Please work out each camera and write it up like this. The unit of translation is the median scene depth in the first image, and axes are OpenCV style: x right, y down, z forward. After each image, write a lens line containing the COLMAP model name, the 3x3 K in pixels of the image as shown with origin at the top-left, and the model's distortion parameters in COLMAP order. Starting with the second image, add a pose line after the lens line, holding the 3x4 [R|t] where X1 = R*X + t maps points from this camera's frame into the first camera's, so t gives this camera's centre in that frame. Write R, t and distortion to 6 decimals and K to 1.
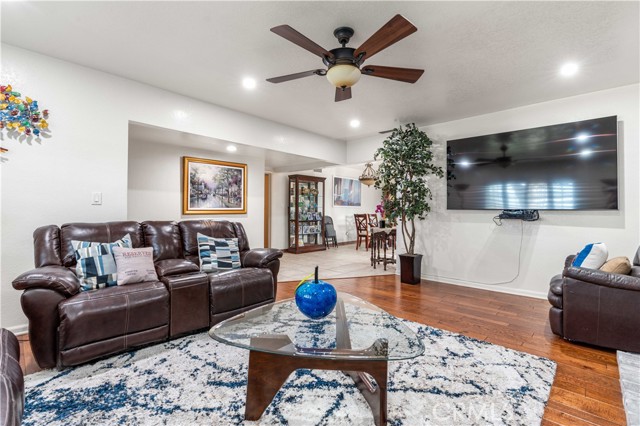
lens RADIAL K [[298.8, 0, 321.9], [0, 298.8, 204.2], [0, 0, 1]] dist [-0.011450, 0.000826]
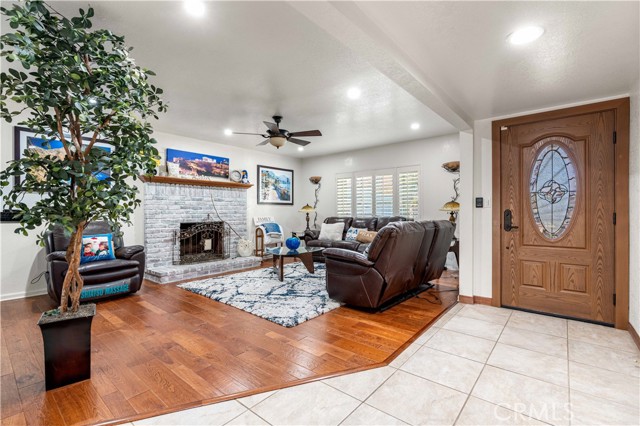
lens RADIAL K [[289.5, 0, 318.1], [0, 289.5, 209.7], [0, 0, 1]] dist [-0.014184, 0.000121]
pose [[-0.999038, -0.000270, -0.043852, -0.079107], [0.000920, 0.999632, -0.027101, 0.044069], [0.043843, -0.027115, -0.998670, 2.250498]]
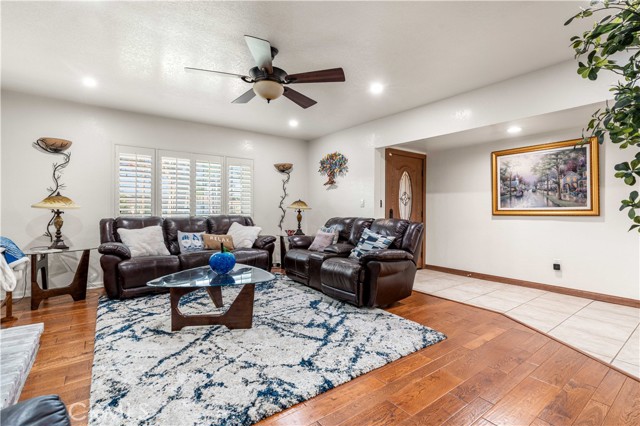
lens RADIAL K [[298.8, 0, 321.9], [0, 298.8, 204.2], [0, 0, 1]] dist [-0.011450, 0.000826]
pose [[-0.183532, -0.025414, -0.982685, 0.906291], [0.015666, 0.999463, -0.028774, 0.031520], [0.982889, -0.020676, -0.183035, 1.109165]]
